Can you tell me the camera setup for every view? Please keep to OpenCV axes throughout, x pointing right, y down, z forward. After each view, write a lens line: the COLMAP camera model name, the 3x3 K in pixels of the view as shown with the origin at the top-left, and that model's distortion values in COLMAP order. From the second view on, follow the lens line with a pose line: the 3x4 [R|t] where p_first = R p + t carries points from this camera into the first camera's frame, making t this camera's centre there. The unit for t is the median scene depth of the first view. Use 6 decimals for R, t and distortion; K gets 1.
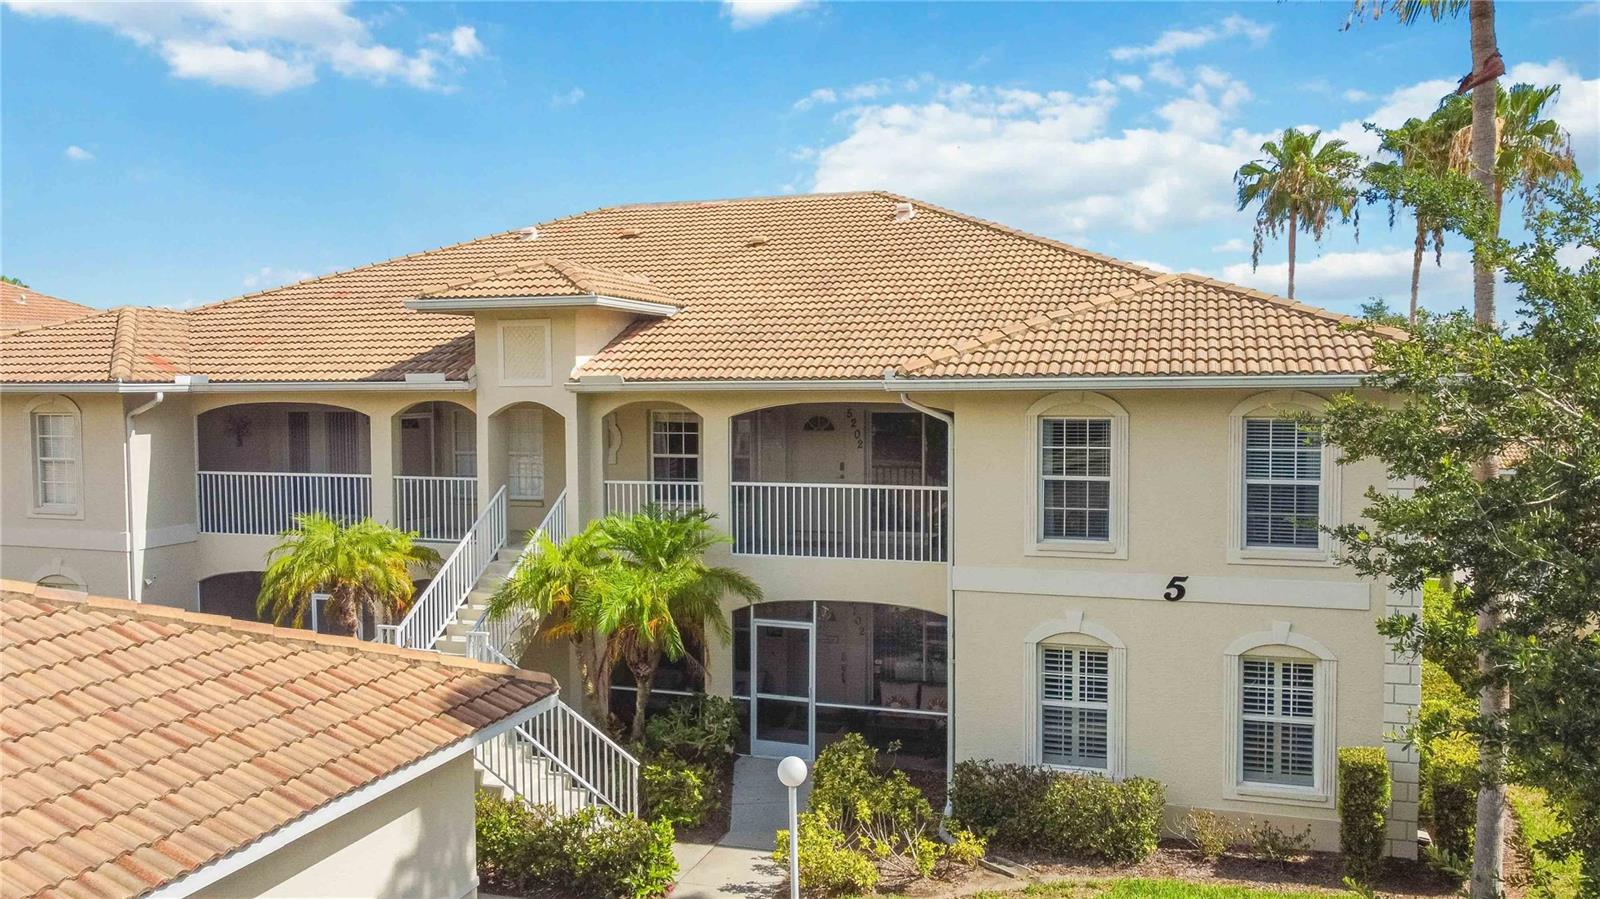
lens RADIAL K [[1214.6, 0, 798.5], [0, 1214.6, 443.4], [0, 0, 1]] dist [0.002077, -0.009343]
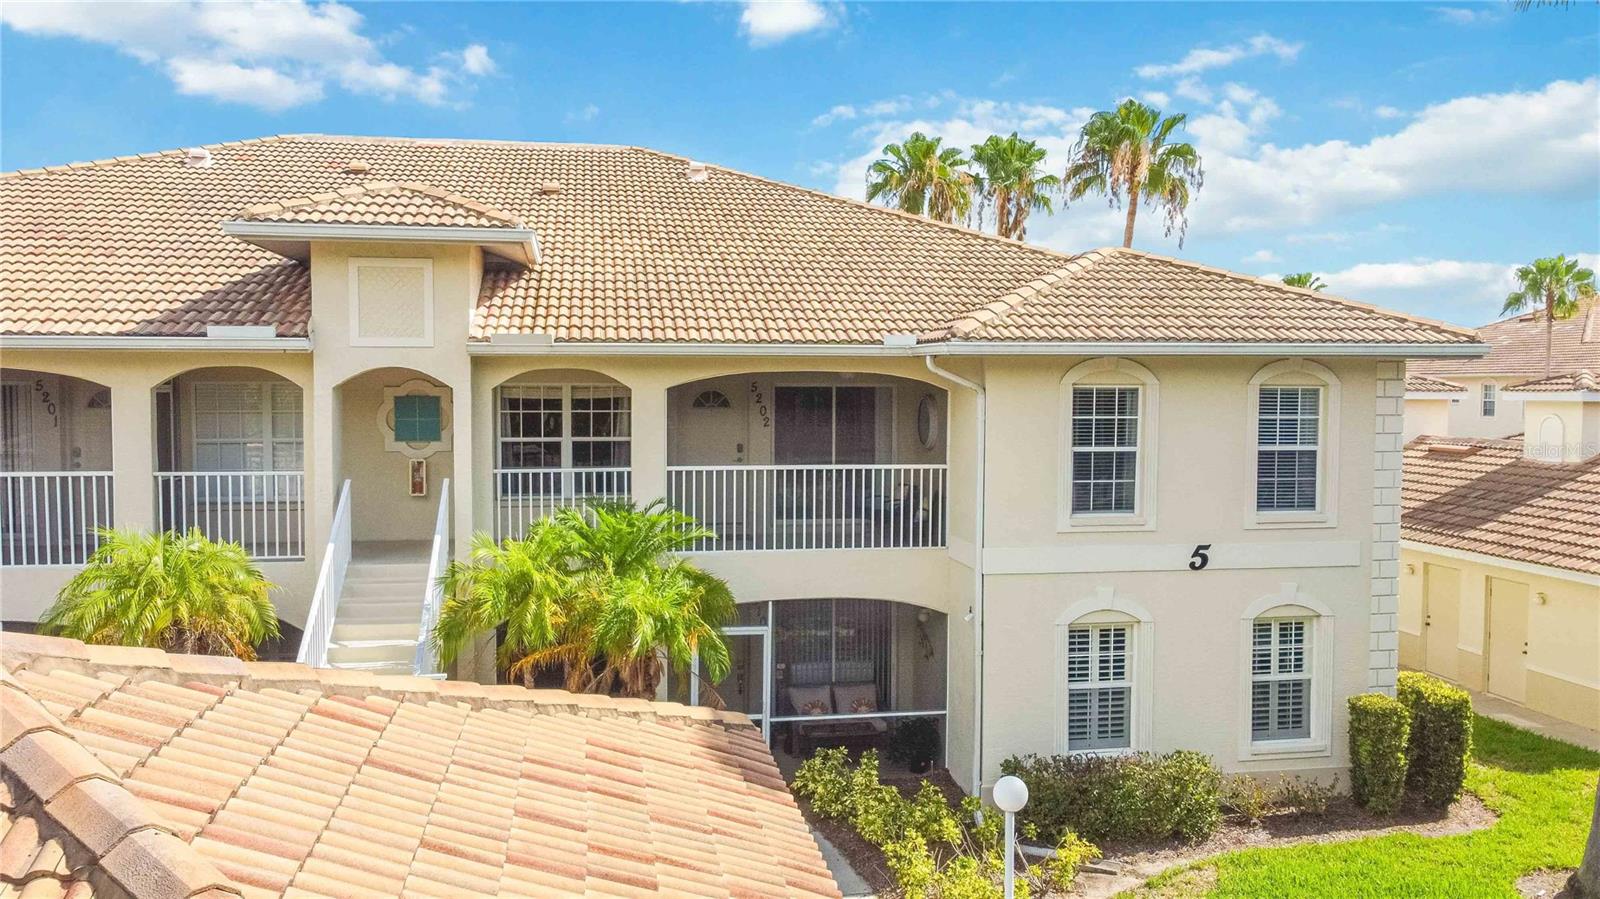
lens RADIAL K [[1214.6, 0, 801.5], [0, 1214.6, 444.5], [0, 0, 1]] dist [0.002077, -0.009343]
pose [[0.885047, -0.014784, 0.465268, -0.412391], [0.014587, 0.999886, 0.004023, 0.016839], [-0.465274, 0.003226, 0.885161, 0.250221]]
